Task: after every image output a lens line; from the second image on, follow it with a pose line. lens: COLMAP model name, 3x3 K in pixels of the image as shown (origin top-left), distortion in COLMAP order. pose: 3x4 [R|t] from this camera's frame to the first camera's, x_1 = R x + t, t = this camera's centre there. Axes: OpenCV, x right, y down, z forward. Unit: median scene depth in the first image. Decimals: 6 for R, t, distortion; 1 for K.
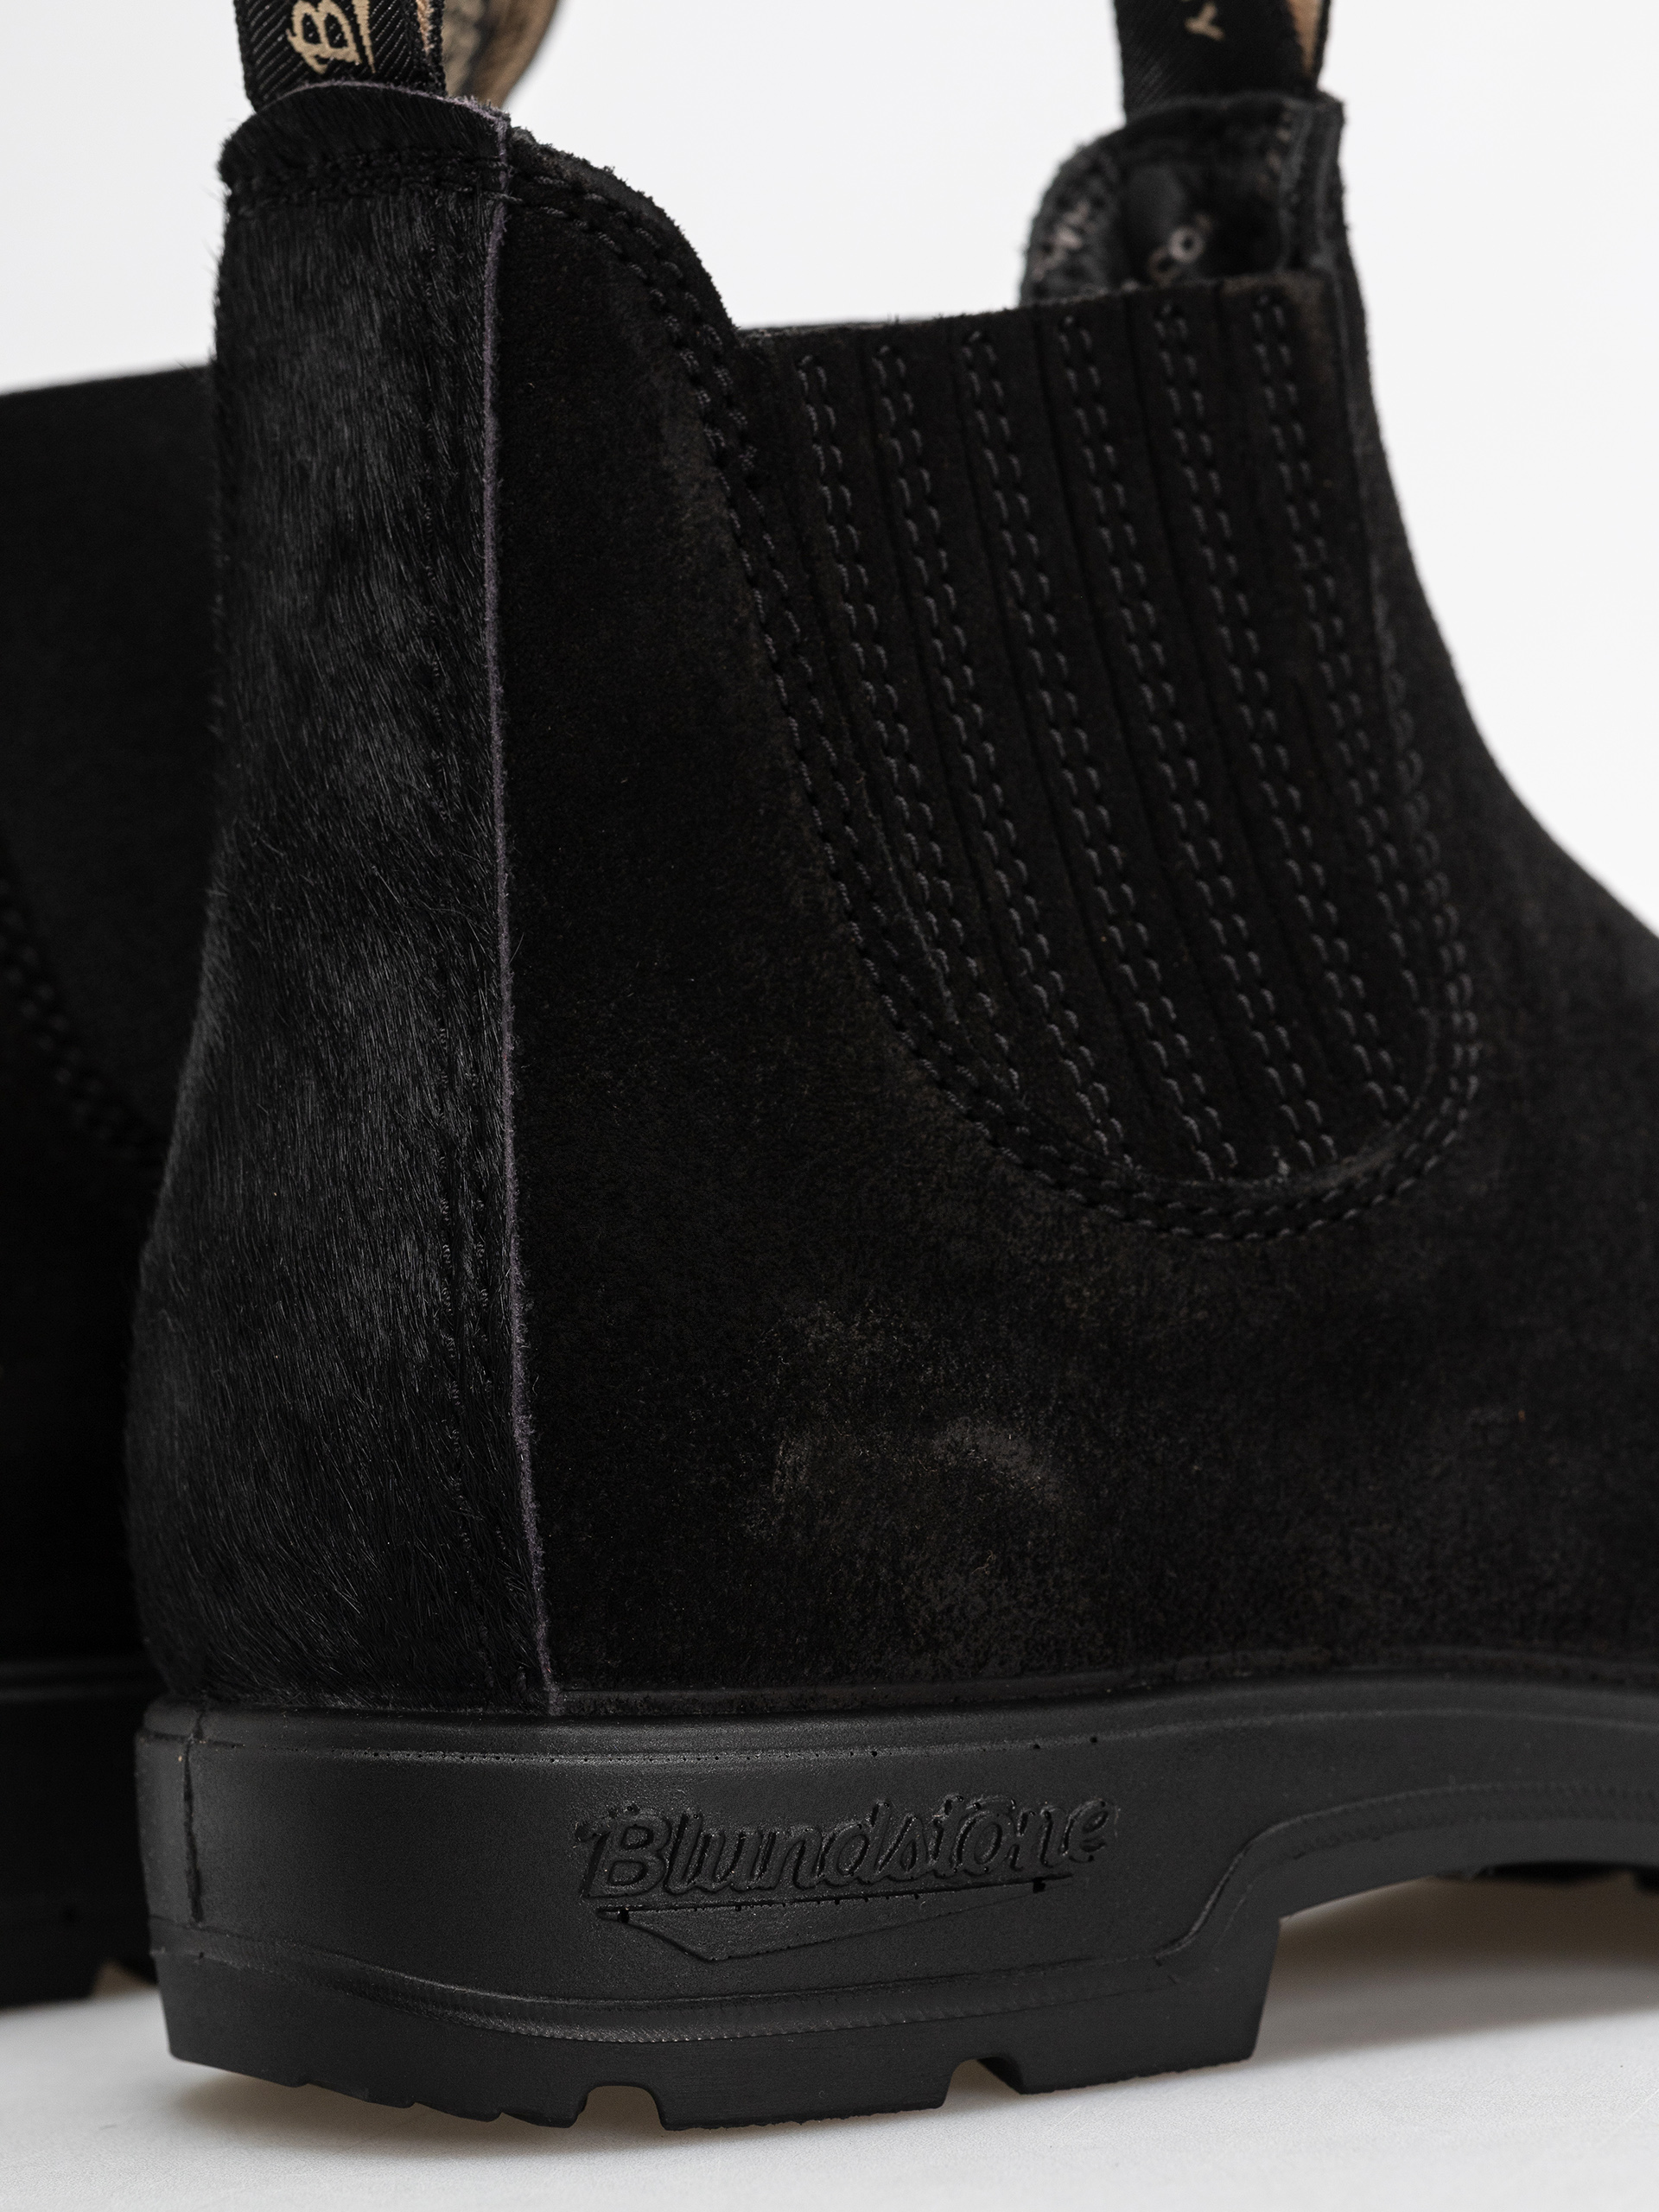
lens RADIAL K [[6518.7, 0, 829.5], [0, 6518.7, 1106.0], [0, 0, 1]] dist [0.189479, 1.858329]
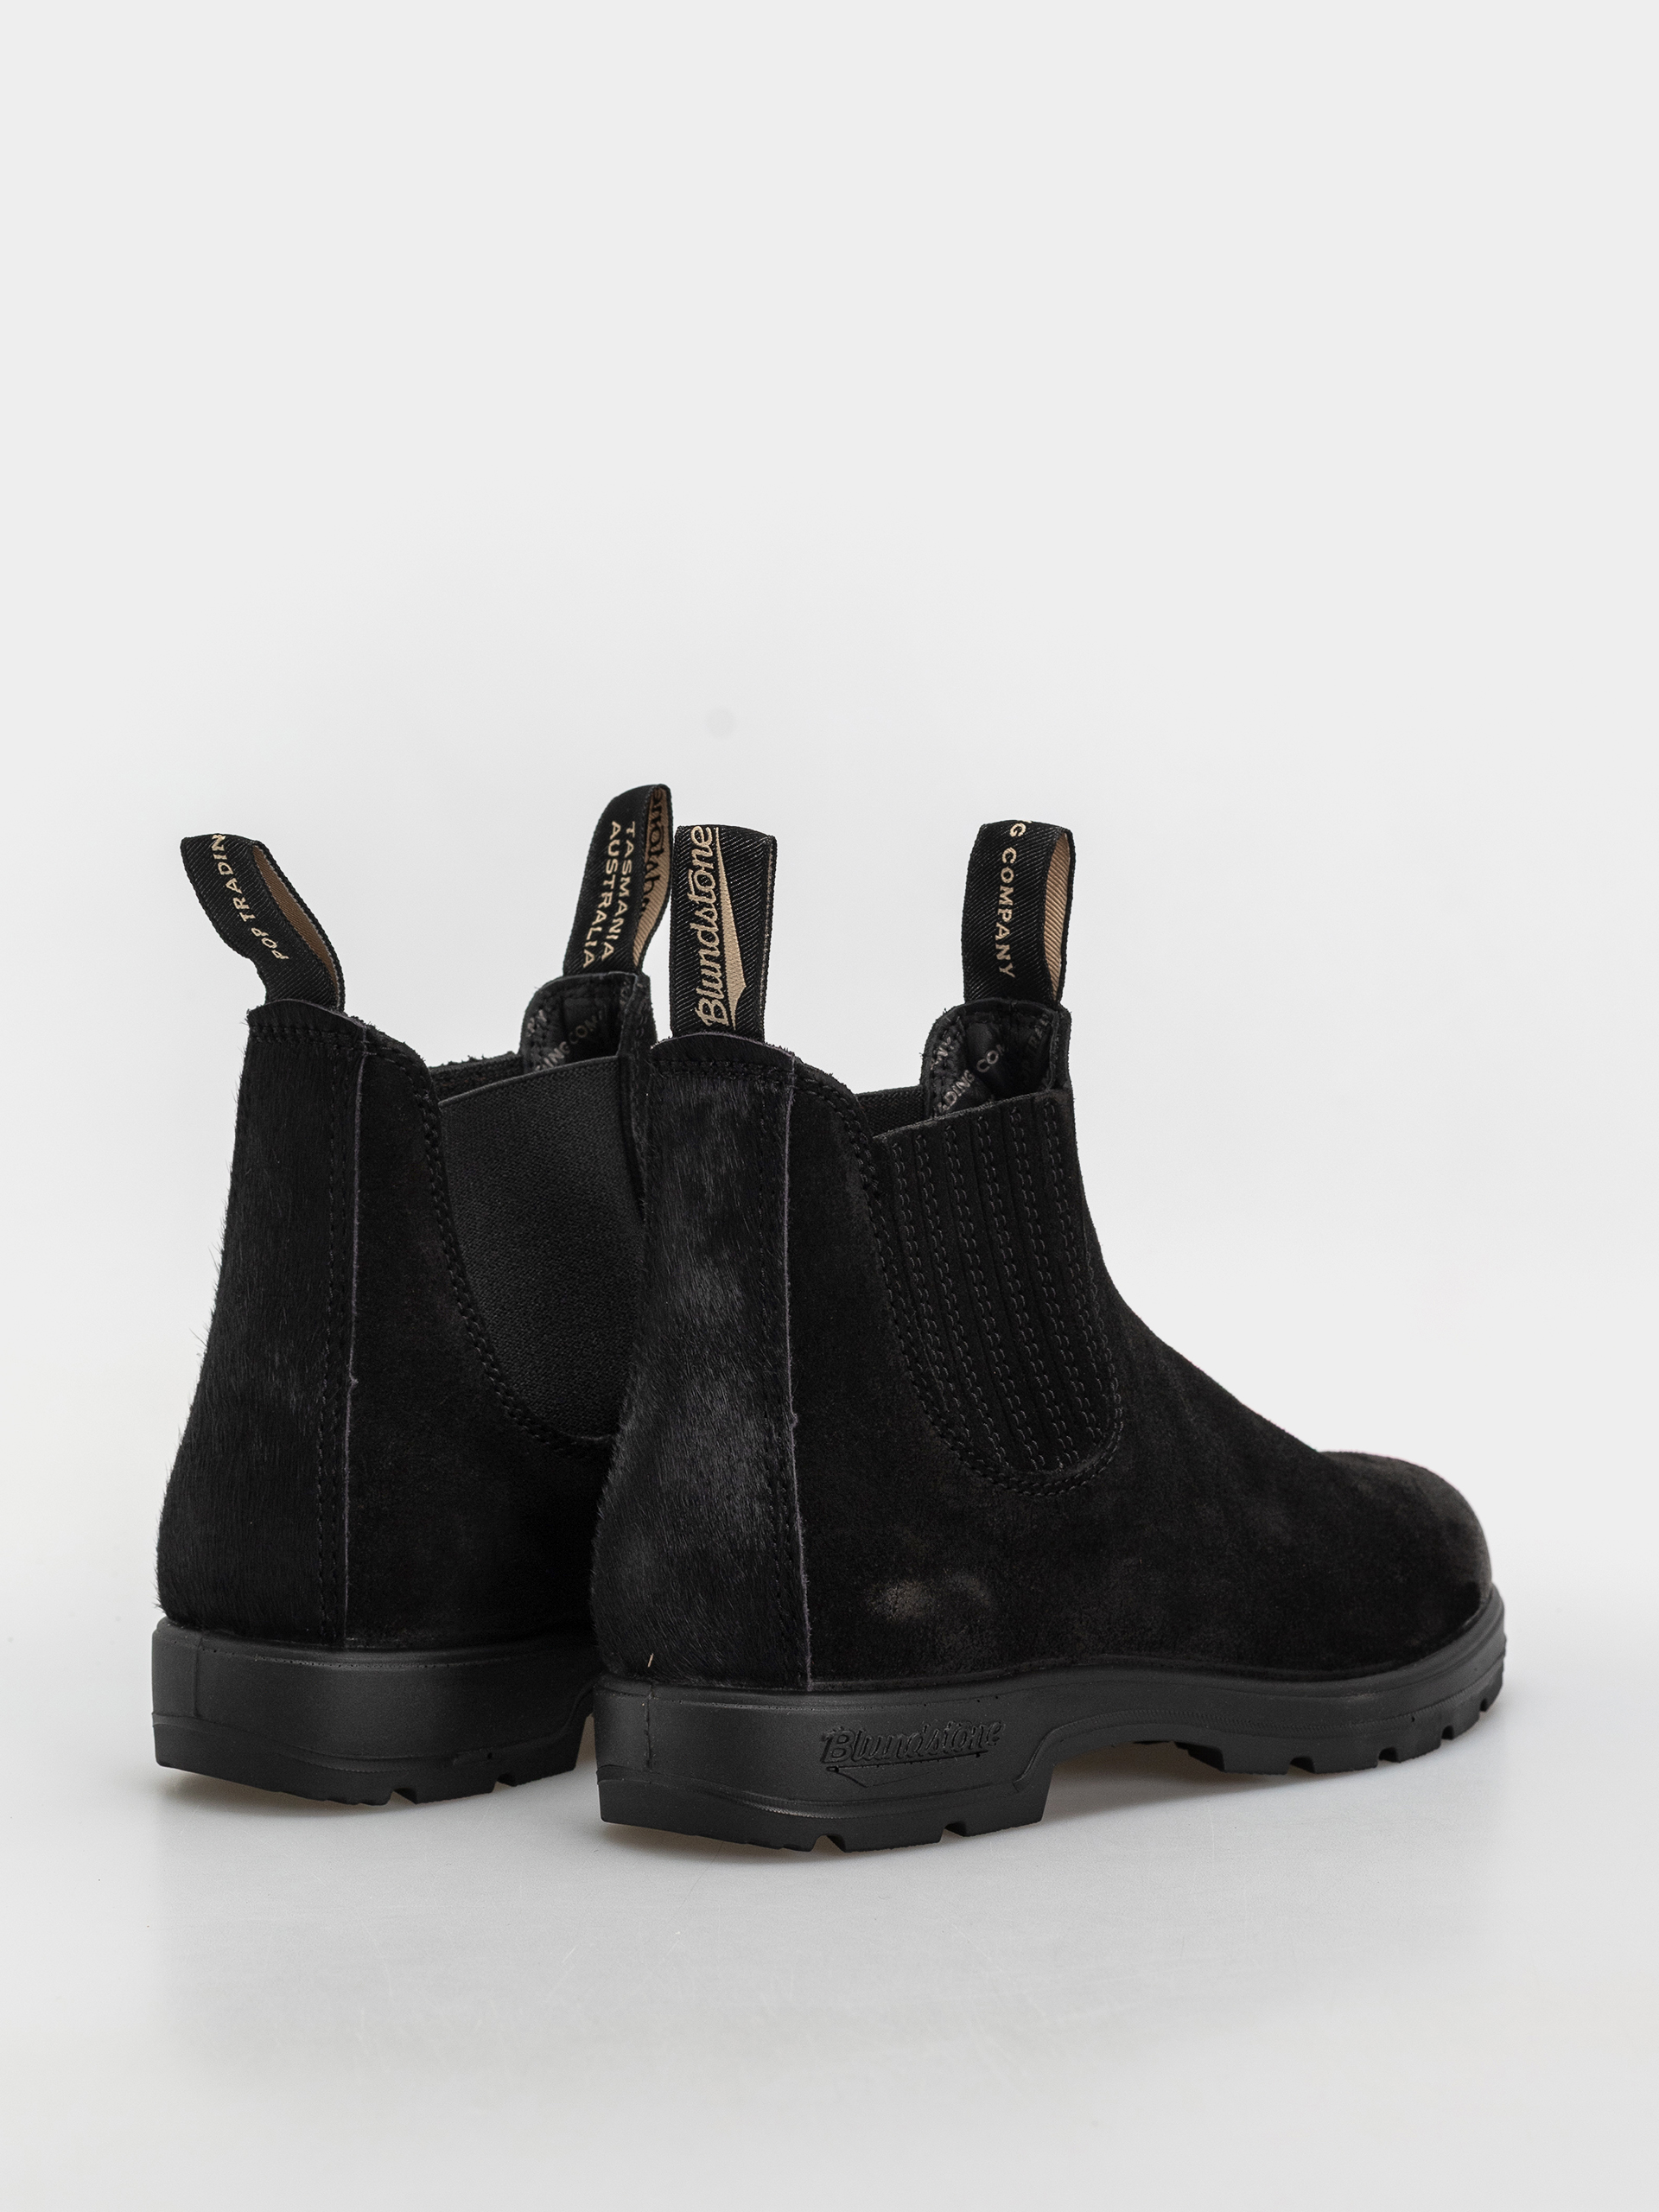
lens RADIAL K [[6940.9, 0, 829.5], [0, 6940.9, 1106.0], [0, 0, 1]] dist [0.641096, 0.460229]
pose [[0.968042, 0.019675, 0.250017, -0.690205], [-0.035393, 0.997658, 0.058528, -0.282554], [-0.248280, -0.065506, 0.966471, -1.554881]]
